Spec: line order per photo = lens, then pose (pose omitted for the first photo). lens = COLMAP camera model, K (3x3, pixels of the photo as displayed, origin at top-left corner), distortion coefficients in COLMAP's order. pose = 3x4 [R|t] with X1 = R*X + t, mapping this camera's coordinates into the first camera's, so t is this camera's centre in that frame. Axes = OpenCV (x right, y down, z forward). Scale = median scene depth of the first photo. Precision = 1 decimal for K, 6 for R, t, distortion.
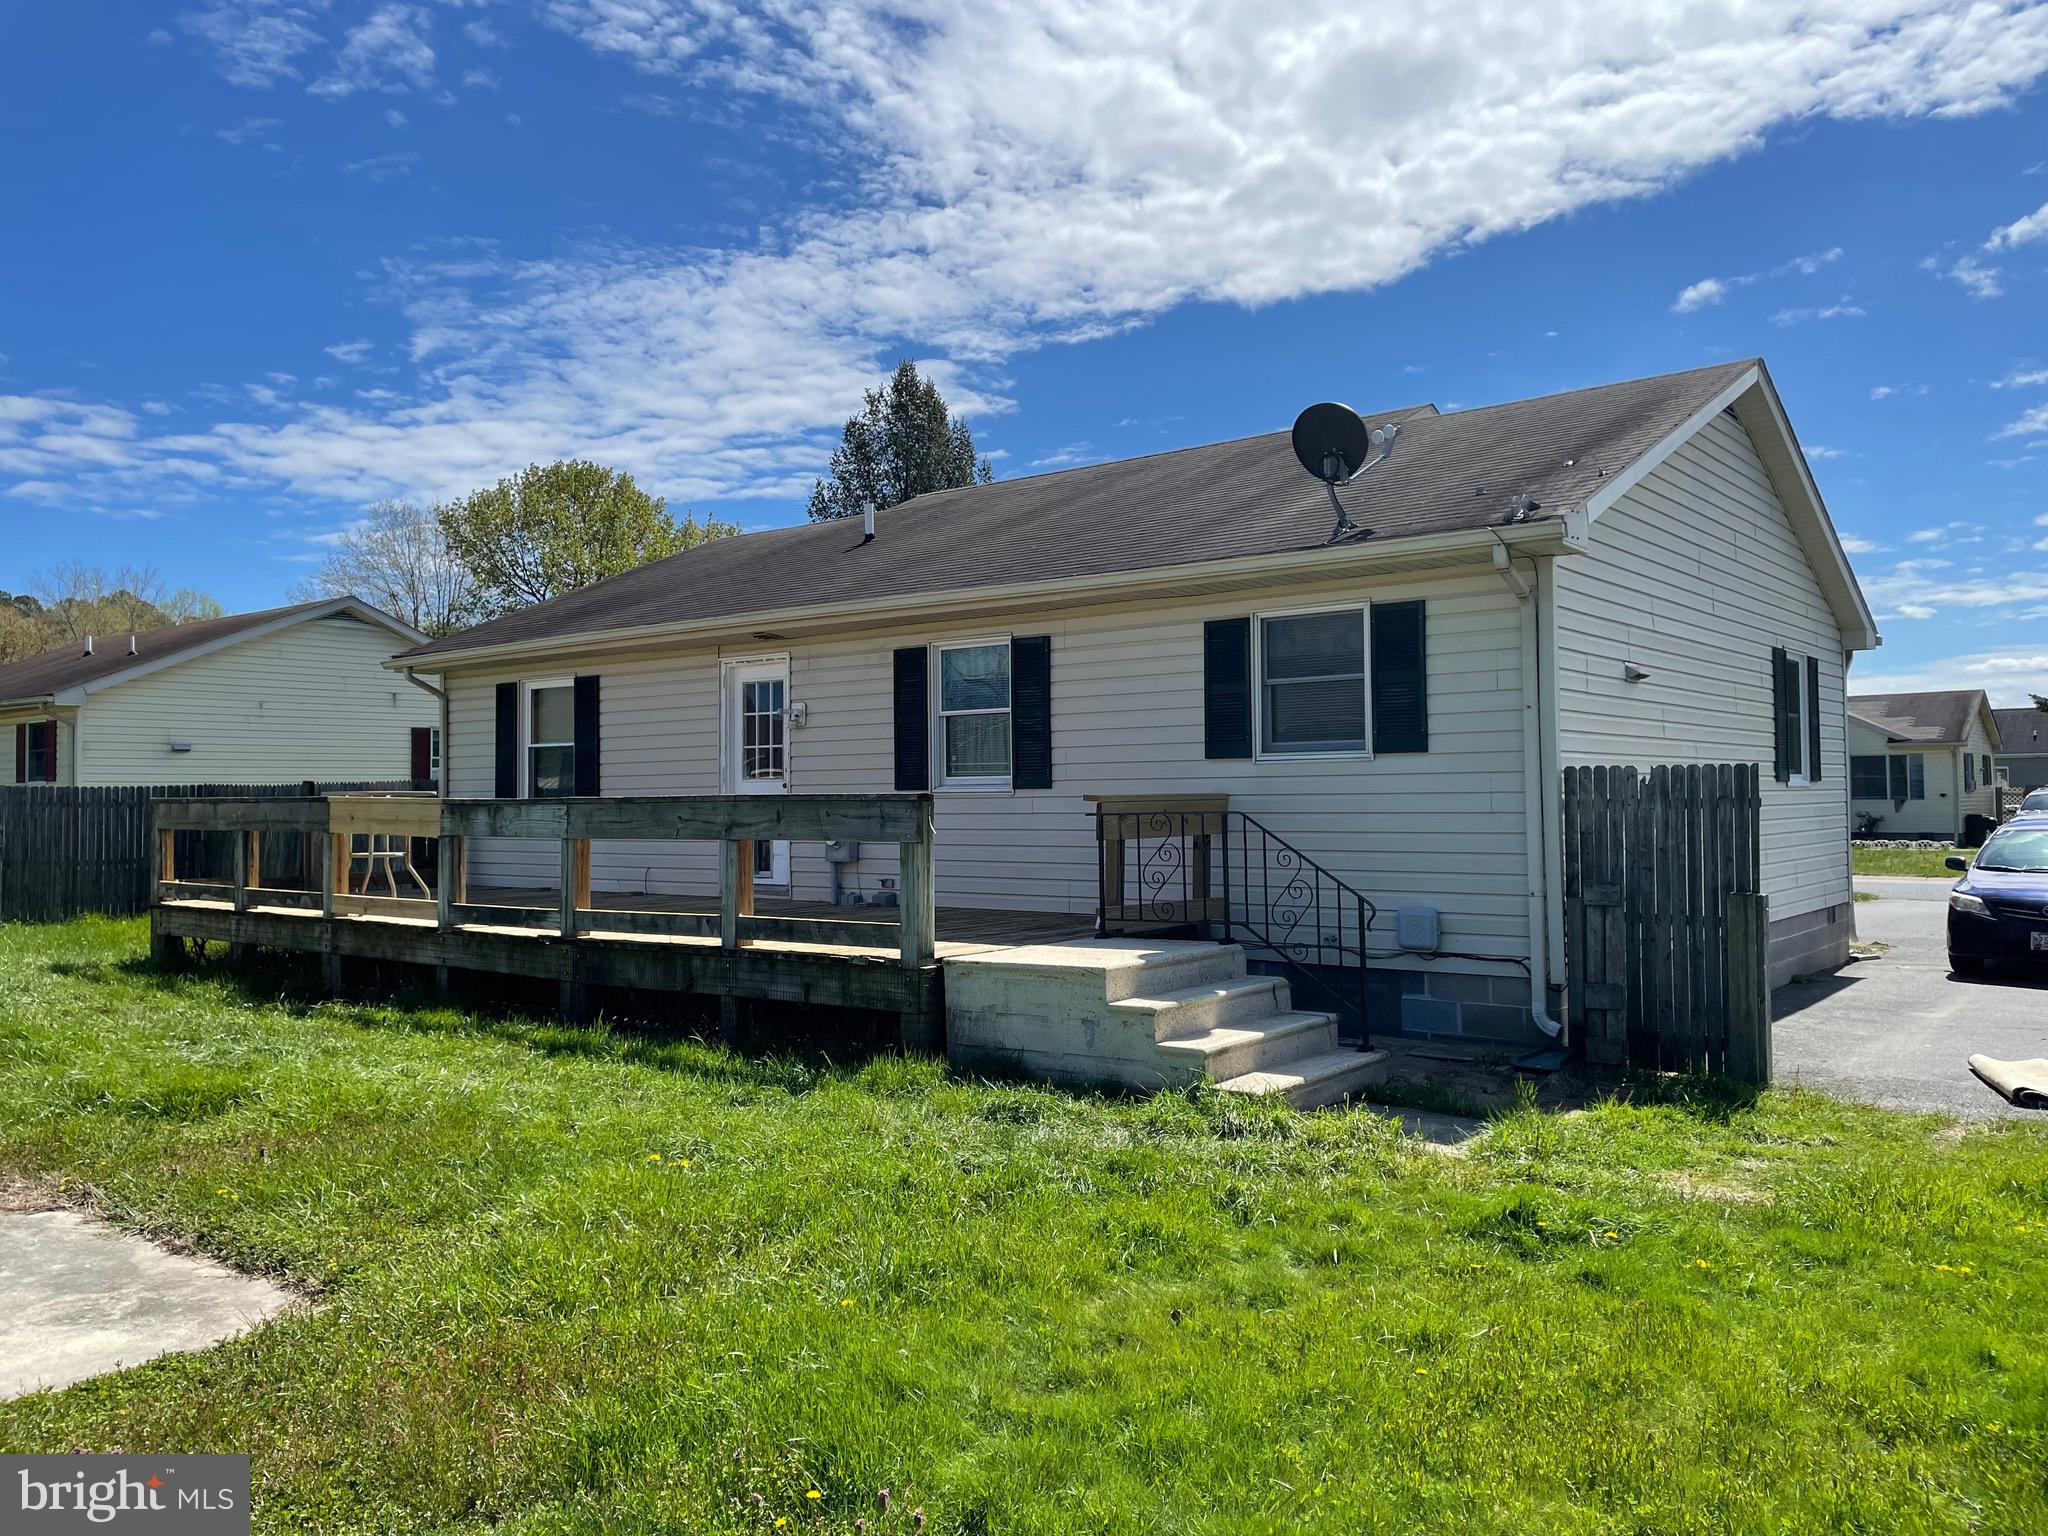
lens RADIAL K [[1534.0, 0, 1023.0], [0, 1534.0, 770.5], [0, 0, 1]] dist [-0.071641, -0.001980]
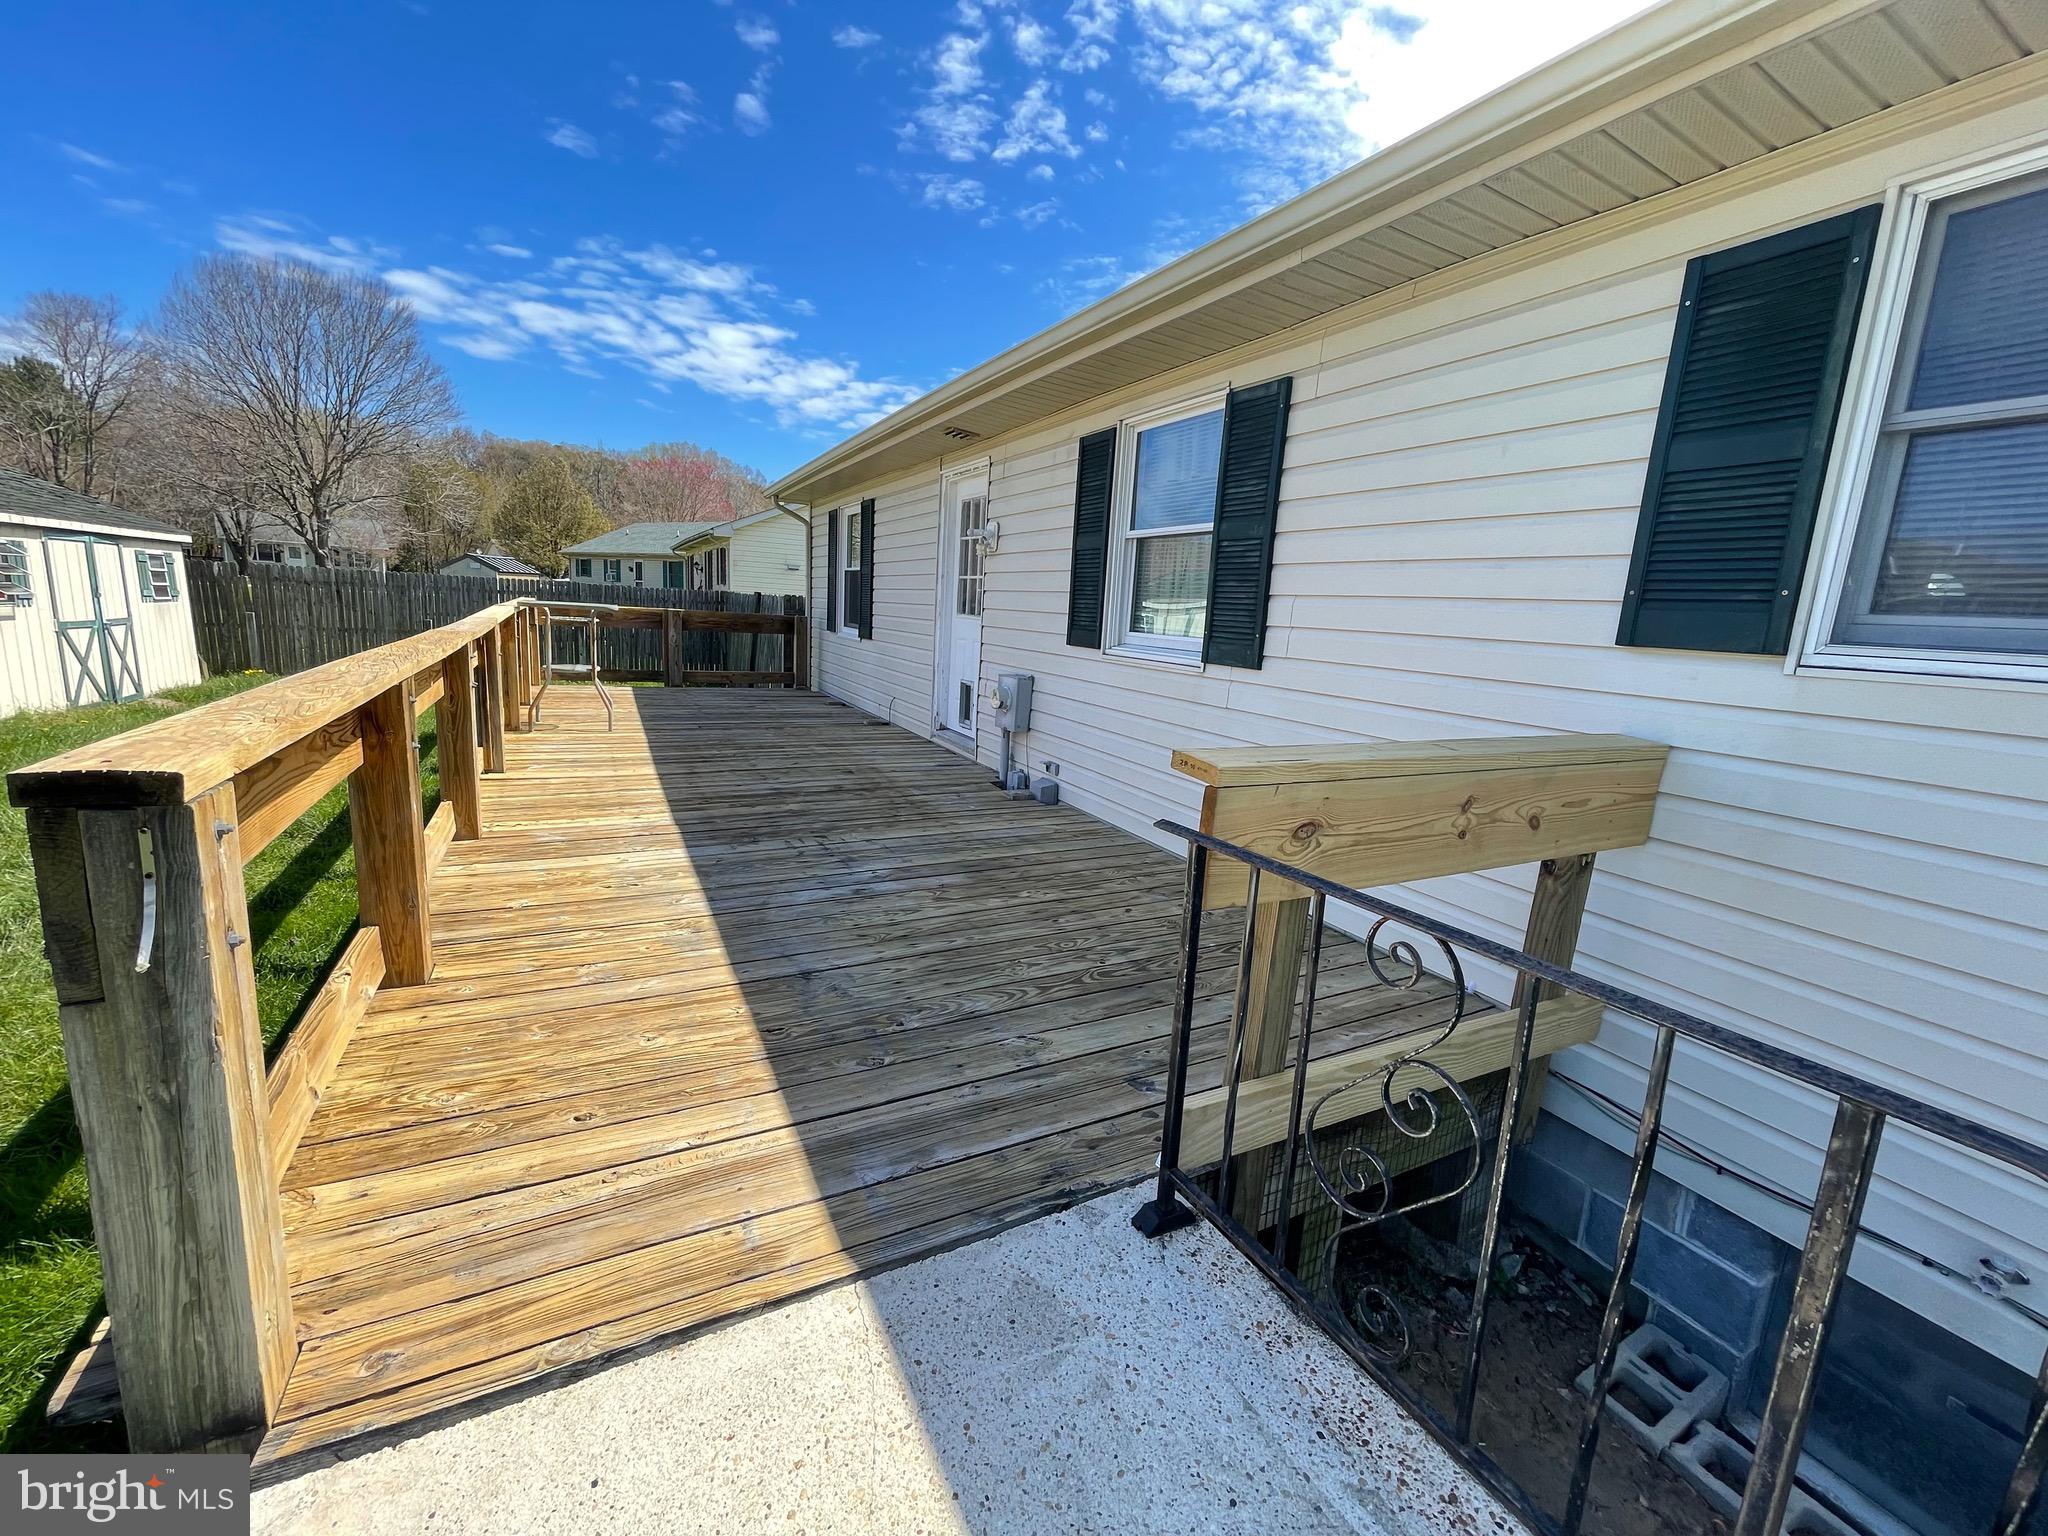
lens RADIAL K [[797.9, 0, 1026.2], [0, 797.9, 765.8], [0, 0, 1]] dist [-0.006884, 0.001850]
pose [[0.893998, 0.138799, -0.426031, 0.065698], [-0.046461, 0.974402, 0.219960, -0.013348], [0.445656, -0.176850, 0.877562, 0.654137]]
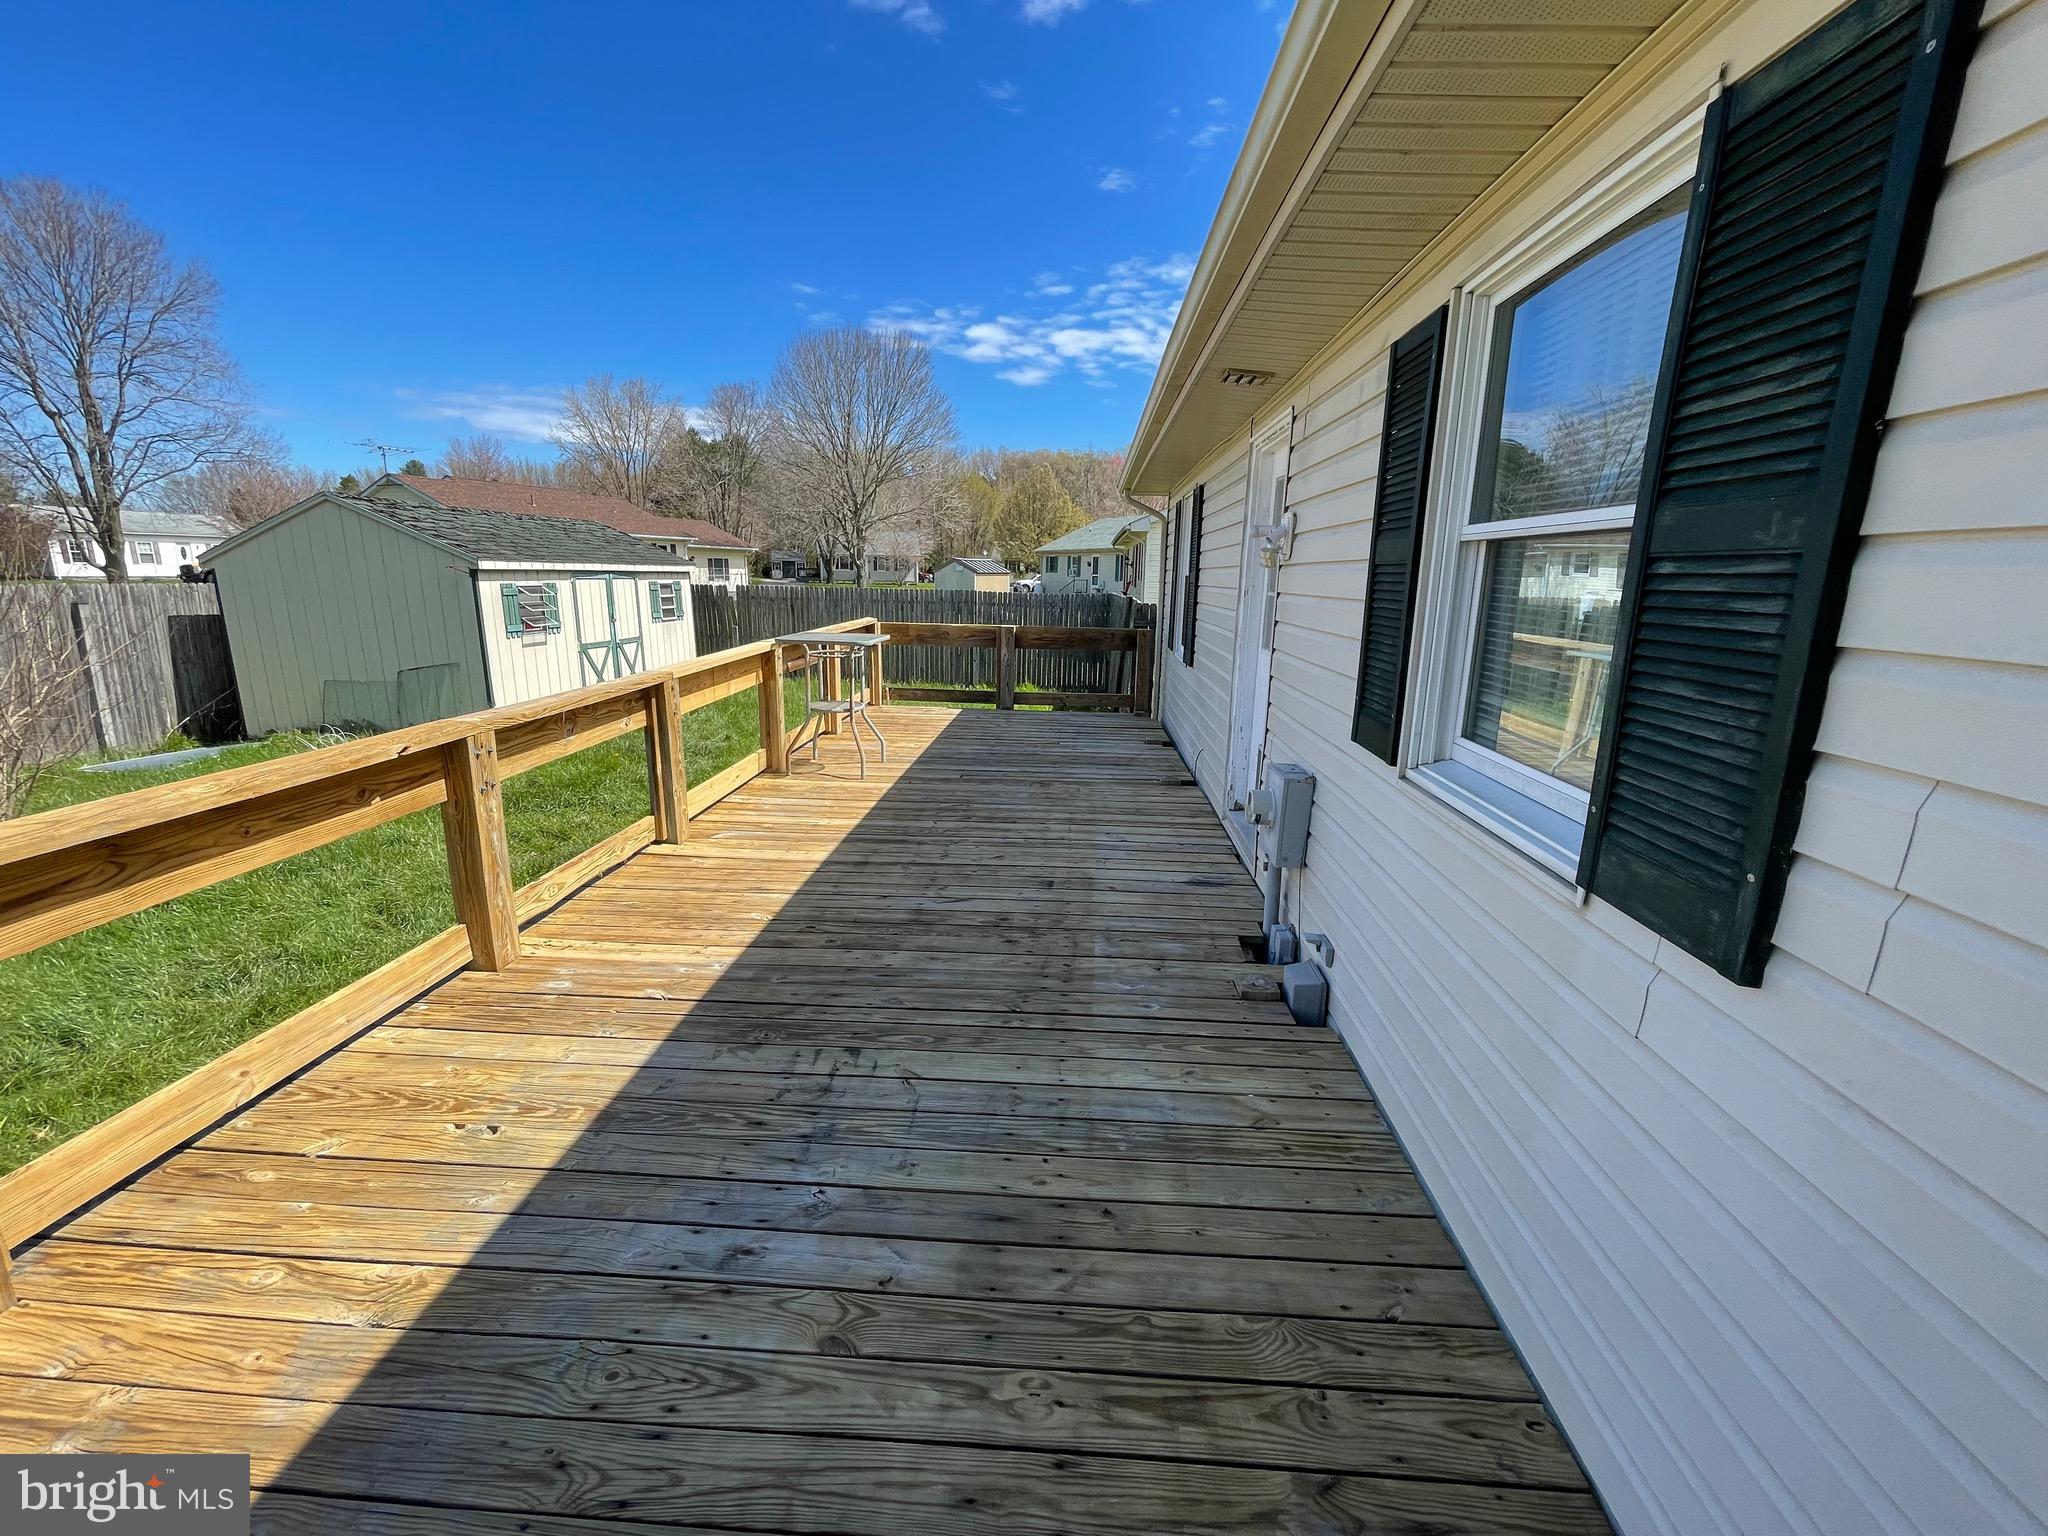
lens RADIAL K [[797.9, 0, 1059.7], [0, 797.9, 749.7], [0, 0, 1]] dist [-0.006884, 0.001850]
pose [[0.542767, 0.196342, -0.816611, 0.039980], [0.004650, 0.971574, 0.236692, -0.032728], [0.839870, -0.132266, 0.526425, 0.832697]]
